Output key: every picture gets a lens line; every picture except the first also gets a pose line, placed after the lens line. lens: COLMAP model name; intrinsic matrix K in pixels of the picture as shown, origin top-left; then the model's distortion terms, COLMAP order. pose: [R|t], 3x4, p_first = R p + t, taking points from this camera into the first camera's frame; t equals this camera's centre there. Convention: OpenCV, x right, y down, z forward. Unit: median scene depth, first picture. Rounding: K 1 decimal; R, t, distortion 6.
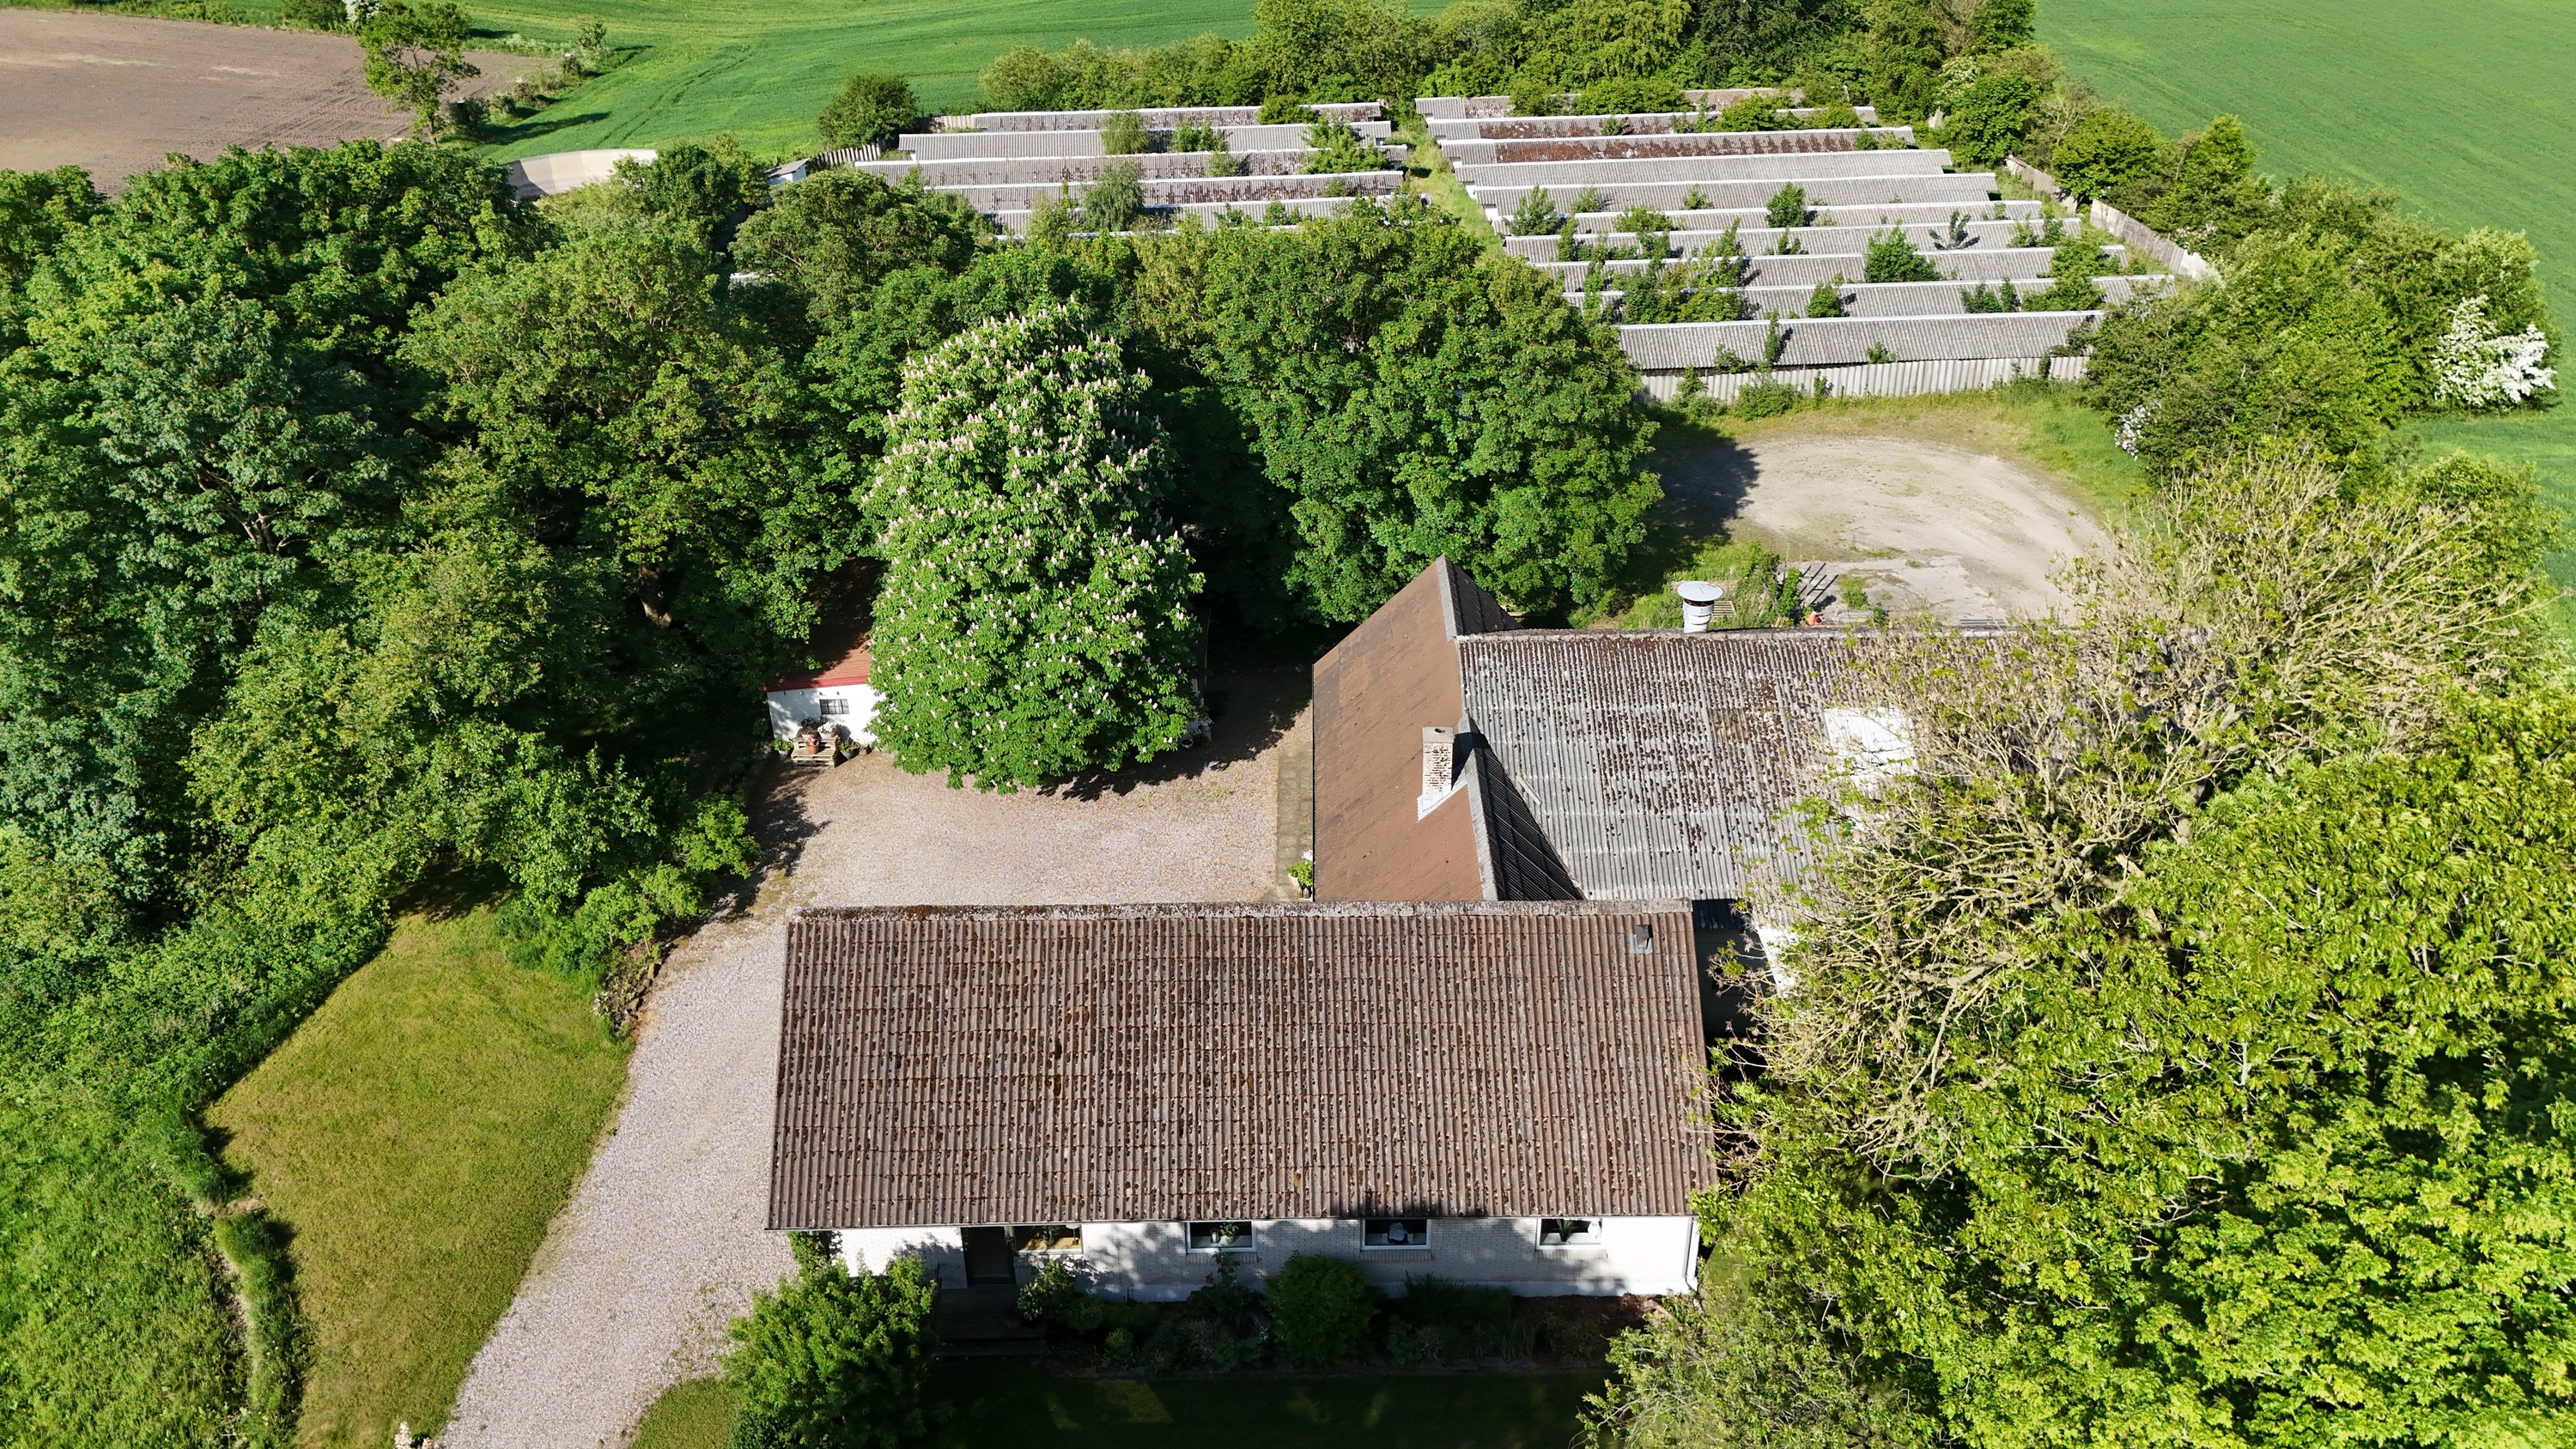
lens RADIAL K [[1893.6, 0, 1282.1], [0, 1893.6, 714.5], [0, 0, 1]] dist [0.089032, -0.091298]
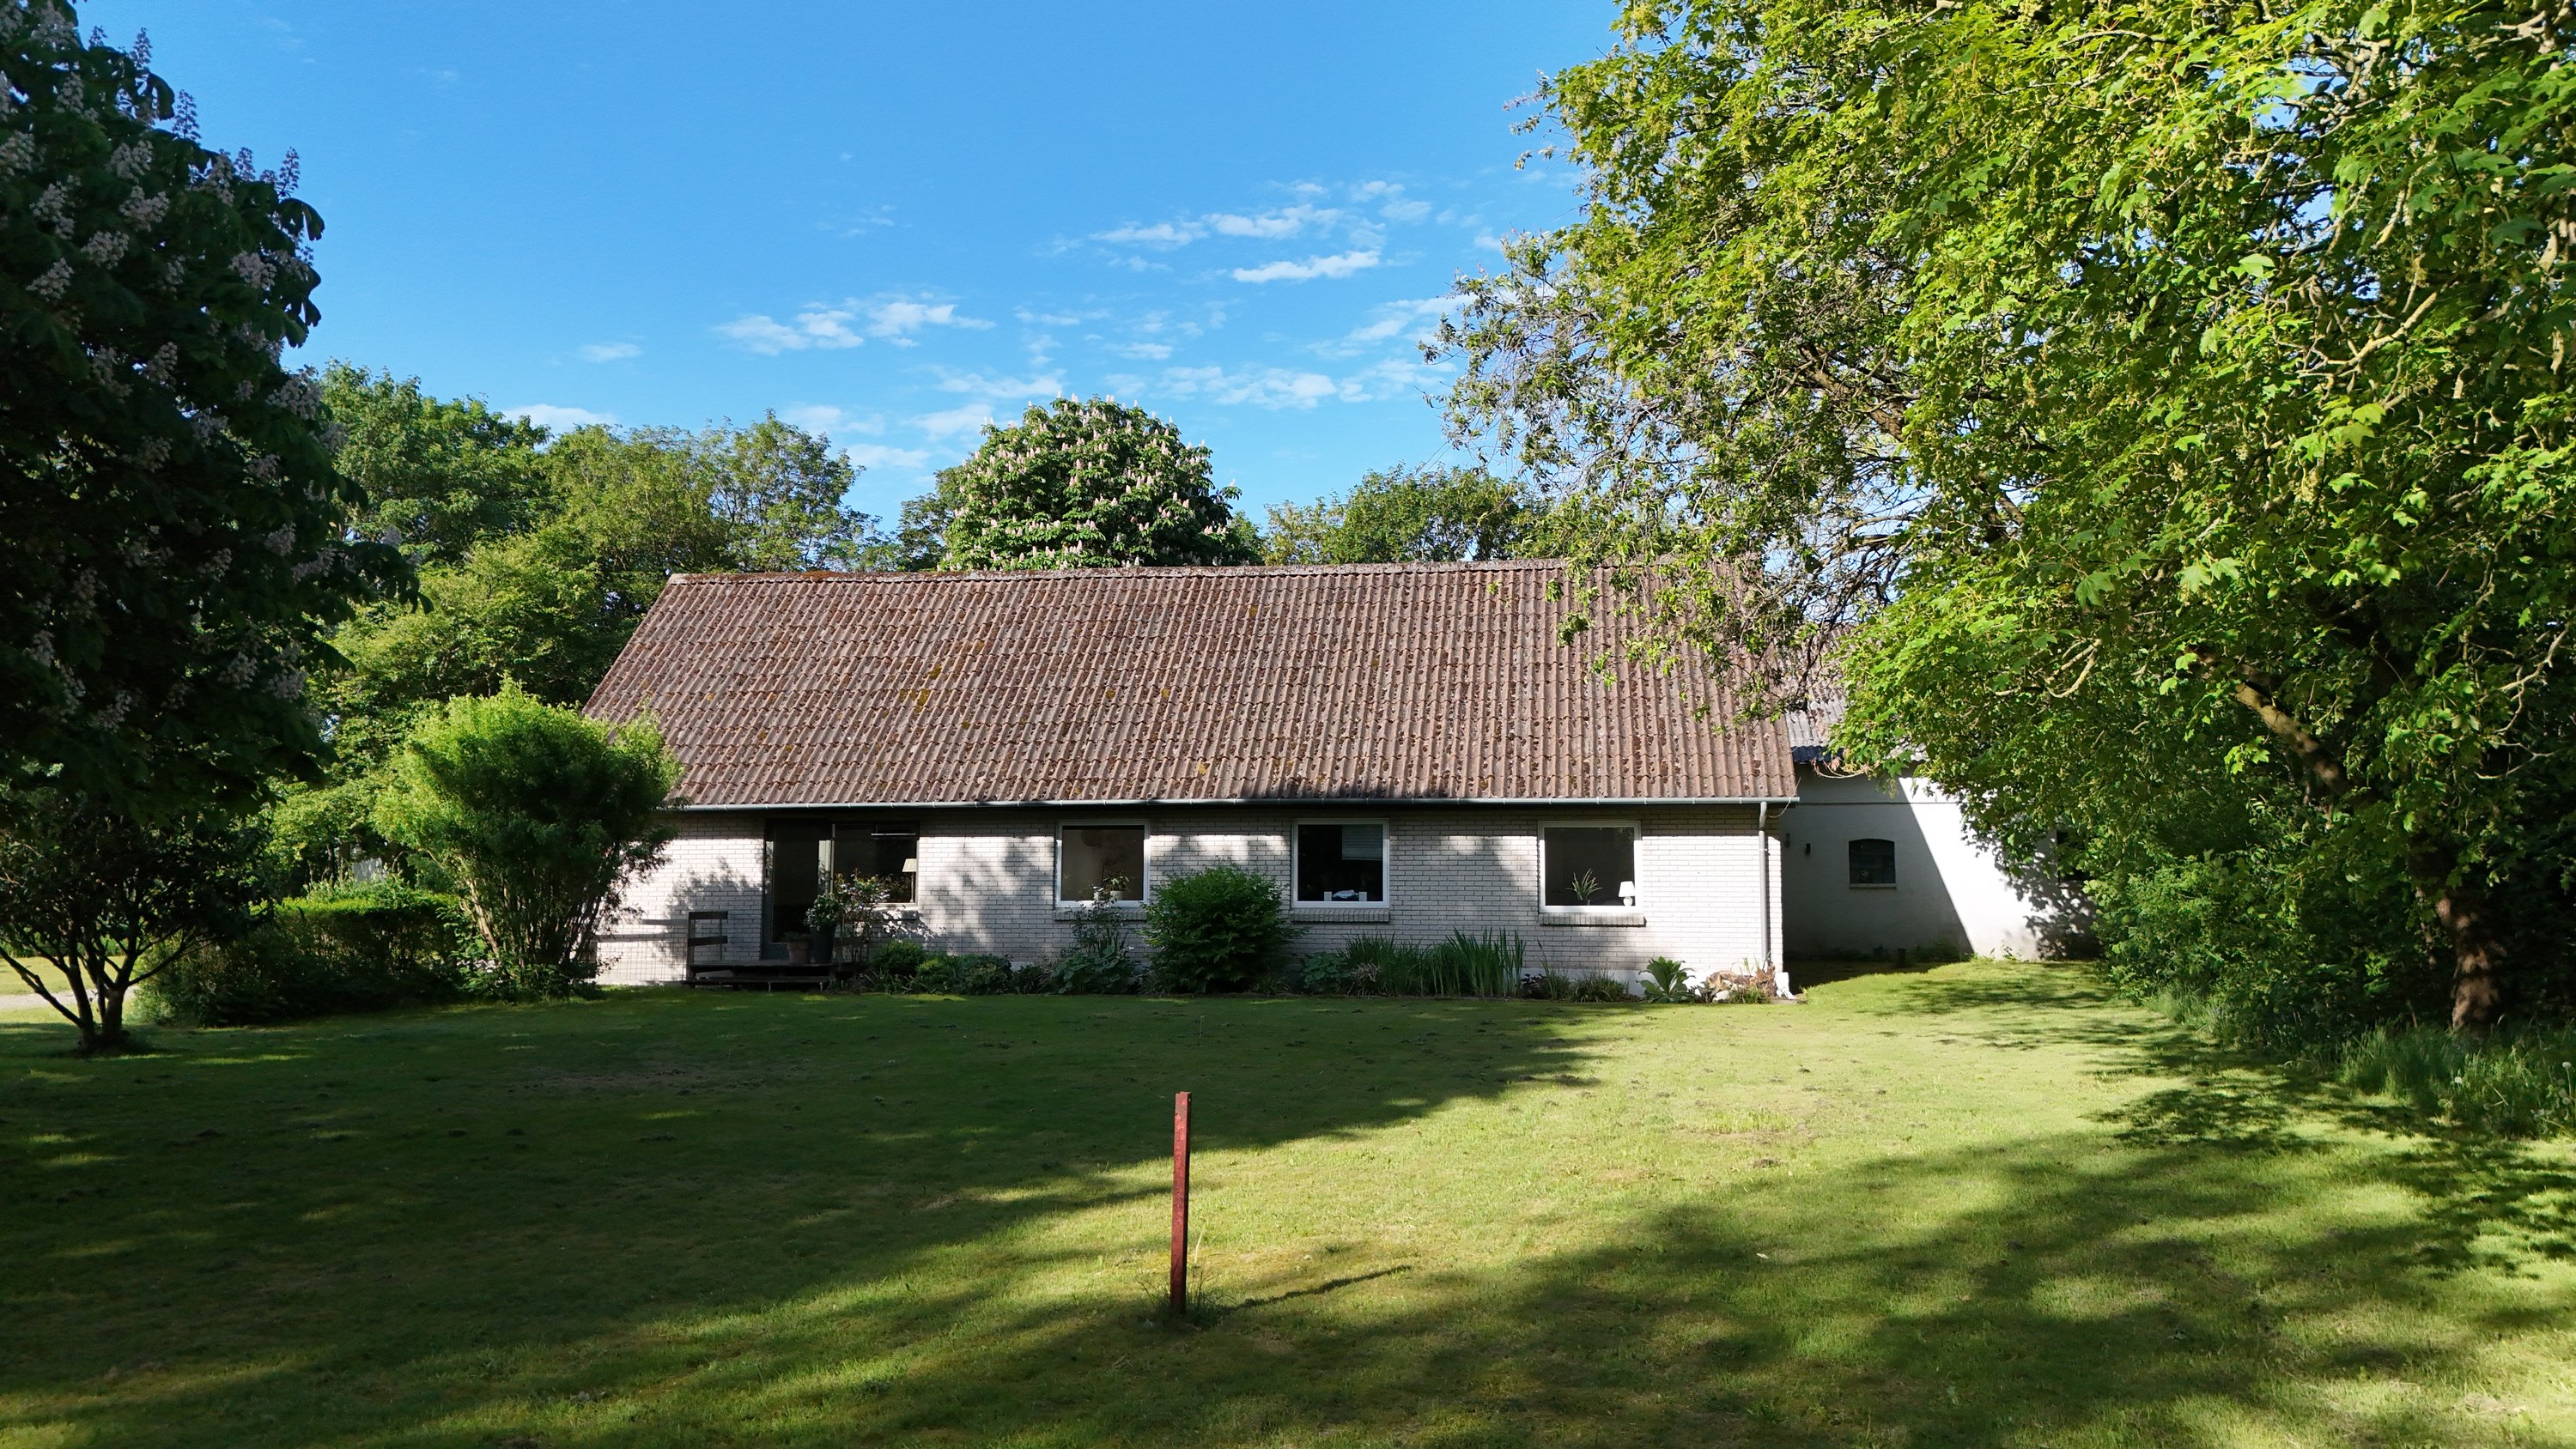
lens RADIAL K [[1893.6, 0, 1282.1], [0, 1893.6, 714.5], [0, 0, 1]] dist [0.089032, -0.091298]
pose [[0.984803, -0.002849, -0.173653, 0.126347], [-0.096084, 0.823975, -0.558421, 0.484100], [0.144677, 0.566620, 0.811179, 0.304146]]
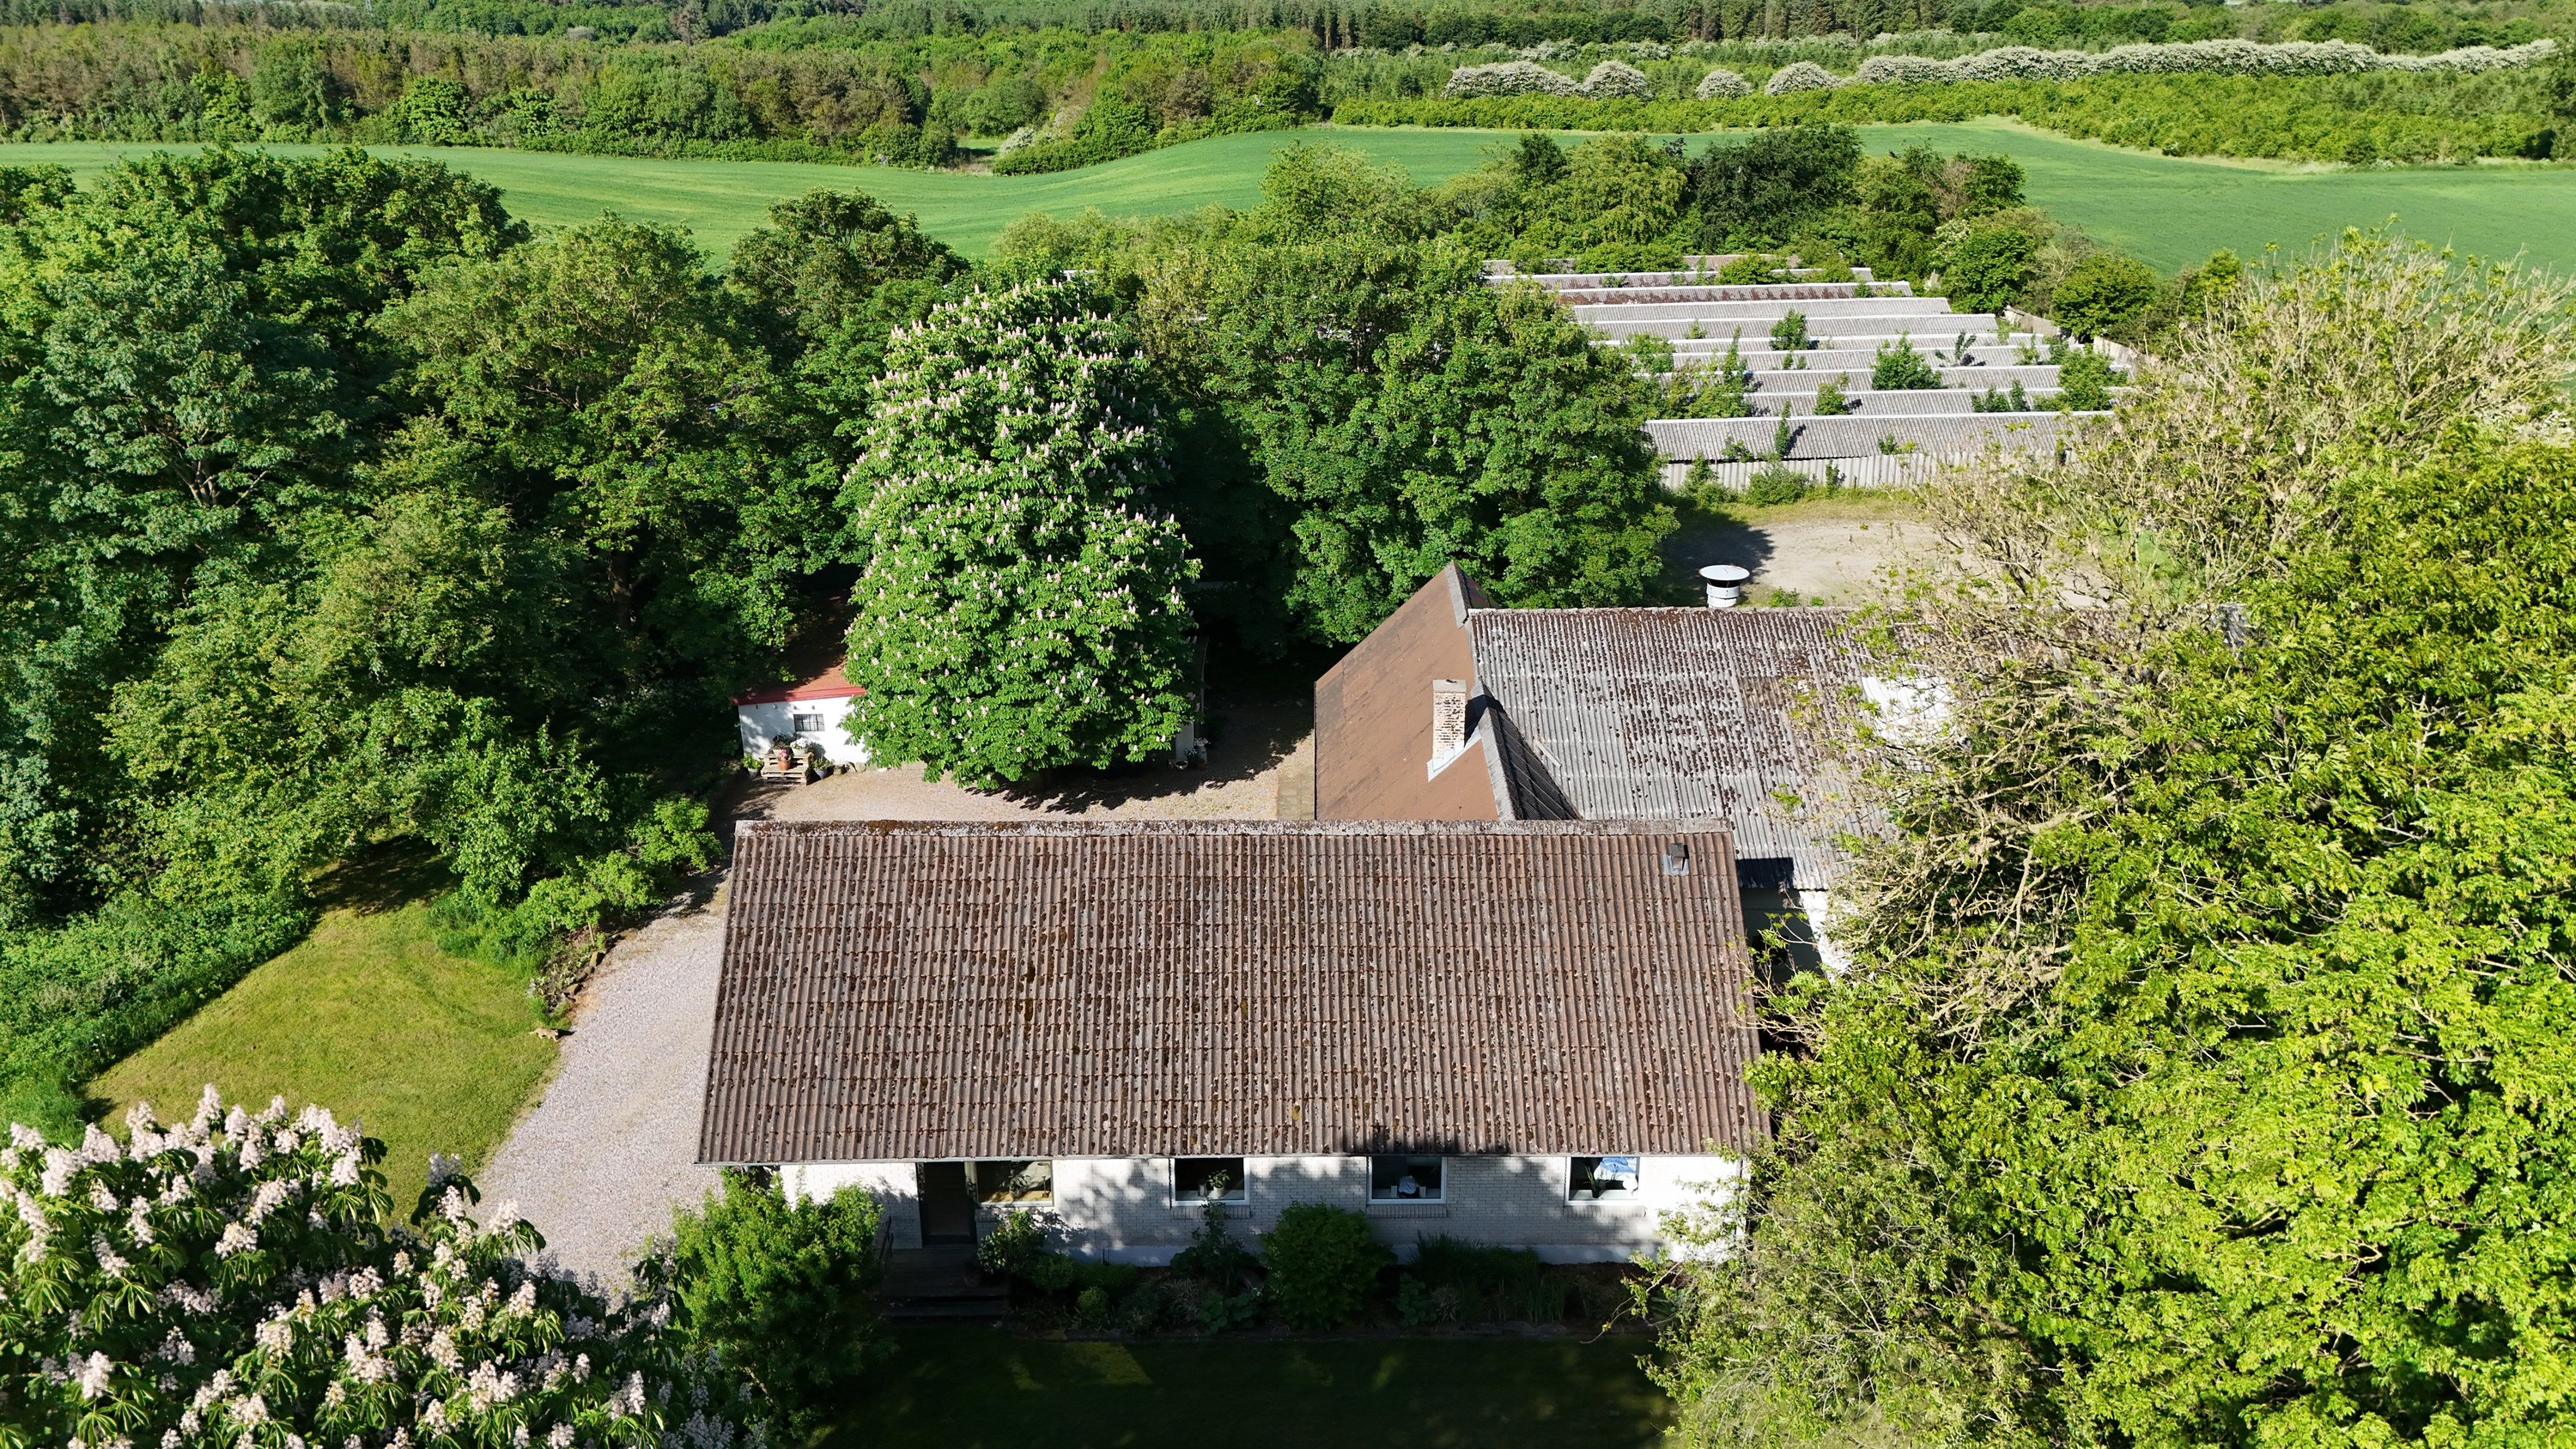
lens RADIAL K [[1893.6, 0, 1282.1], [0, 1893.6, 714.5], [0, 0, 1]] dist [0.089032, -0.091298]
pose [[0.999977, 0.006636, -0.000998, 0.000921], [-0.006709, 0.991480, -0.130088, 0.134198], [0.000127, 0.130091, 0.991502, 0.072433]]
